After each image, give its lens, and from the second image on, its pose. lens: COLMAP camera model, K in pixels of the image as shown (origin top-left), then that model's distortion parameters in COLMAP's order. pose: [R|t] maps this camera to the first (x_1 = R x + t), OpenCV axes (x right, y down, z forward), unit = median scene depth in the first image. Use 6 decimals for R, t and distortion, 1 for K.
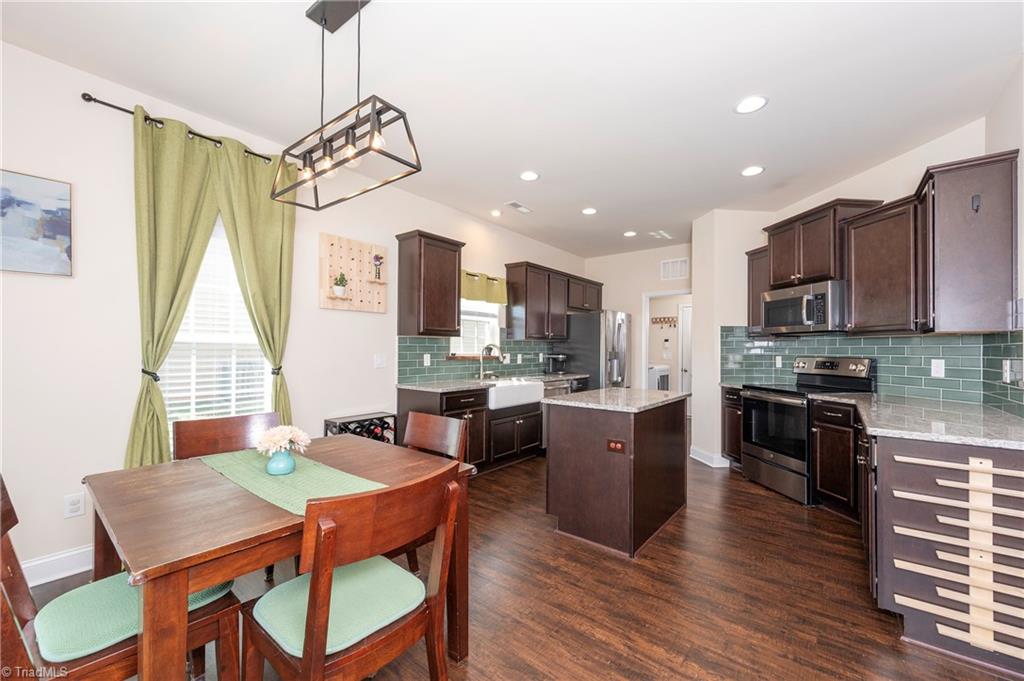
lens RADIAL K [[404.1, 0, 541.1], [0, 404.1, 346.8], [0, 0, 1]] dist [0.001411, 0.000053]
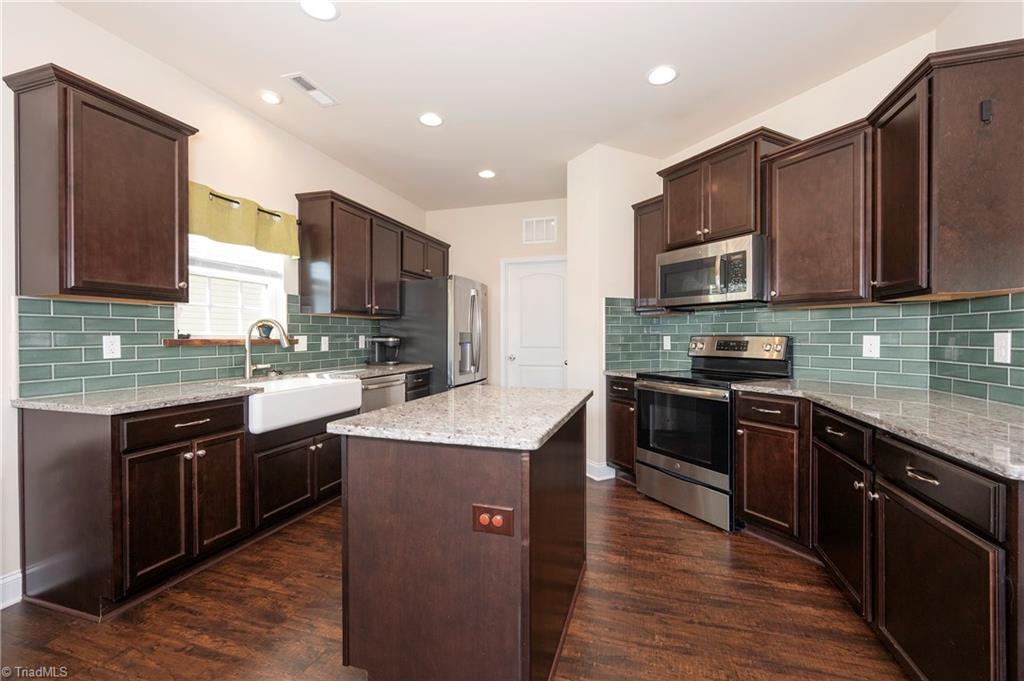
lens RADIAL K [[420.1, 0, 525.0], [0, 420.1, 339.1], [0, 0, 1]] dist [-0.002557, -0.000304]
pose [[0.944103, -0.009394, 0.329518, 0.041240], [0.004084, 0.999850, 0.016804, 0.017039], [-0.329626, -0.014519, 0.944000, 0.347160]]
